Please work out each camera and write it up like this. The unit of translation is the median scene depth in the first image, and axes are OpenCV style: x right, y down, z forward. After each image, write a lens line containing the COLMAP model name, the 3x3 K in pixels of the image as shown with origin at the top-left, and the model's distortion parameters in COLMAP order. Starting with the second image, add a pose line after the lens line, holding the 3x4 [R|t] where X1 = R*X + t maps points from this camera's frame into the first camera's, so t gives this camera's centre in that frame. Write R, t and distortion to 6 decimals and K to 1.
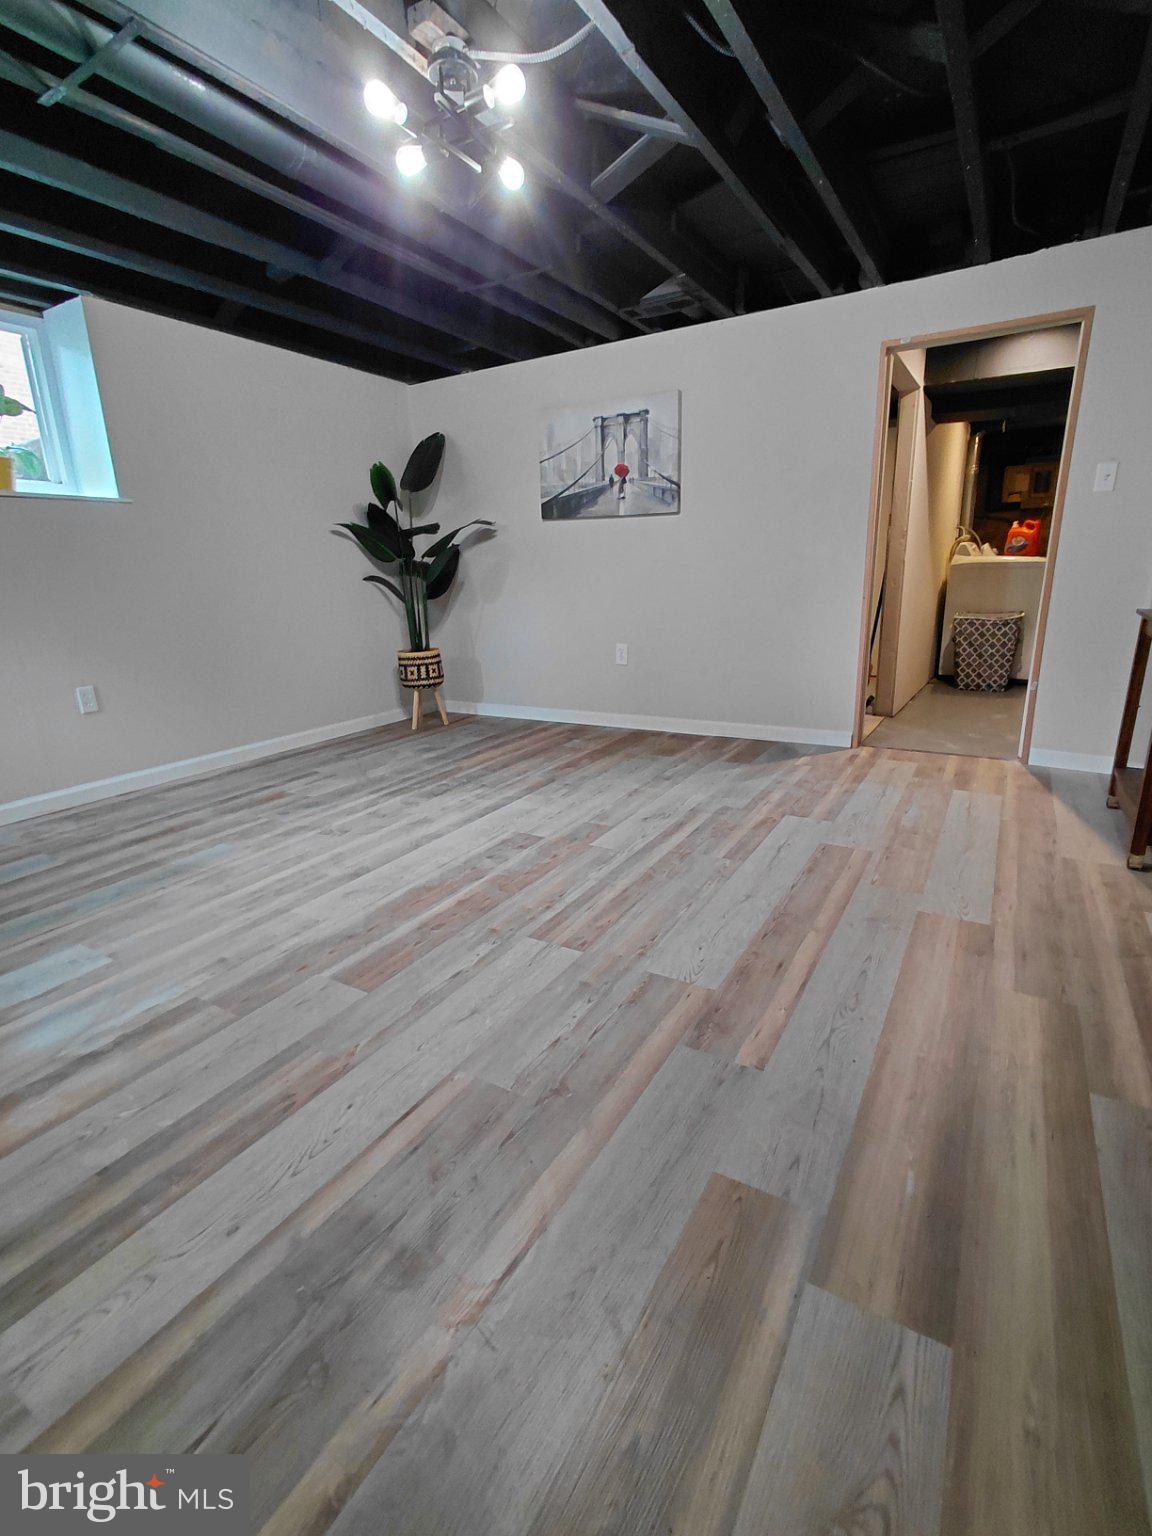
lens RADIAL K [[716.8, 0, 595.1], [0, 716.8, 772.5], [0, 0, 1]] dist [-0.004269, 0.000571]
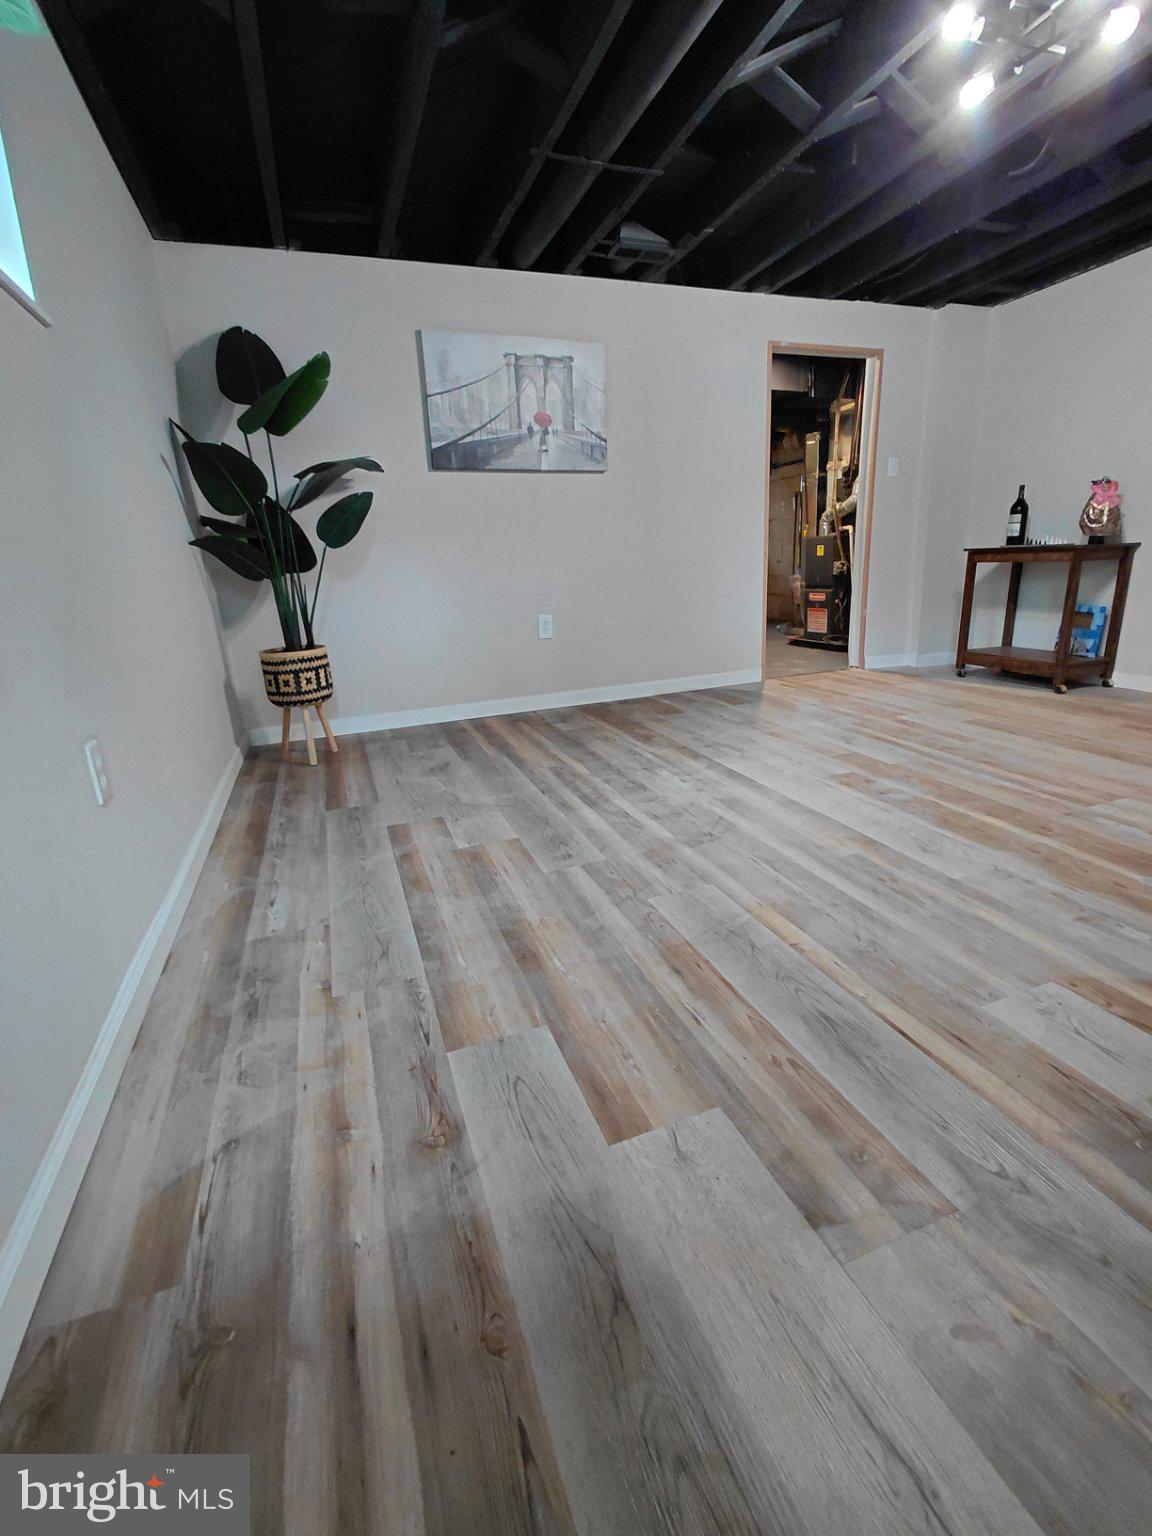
lens RADIAL K [[716.8, 0, 620.0], [0, 716.8, 774.5], [0, 0, 1]] dist [-0.004269, 0.000571]
pose [[0.613653, -0.228171, 0.755889, -0.790115], [0.240944, 0.965787, 0.095925, -0.061690], [-0.751915, 0.123263, 0.647635, 0.459253]]
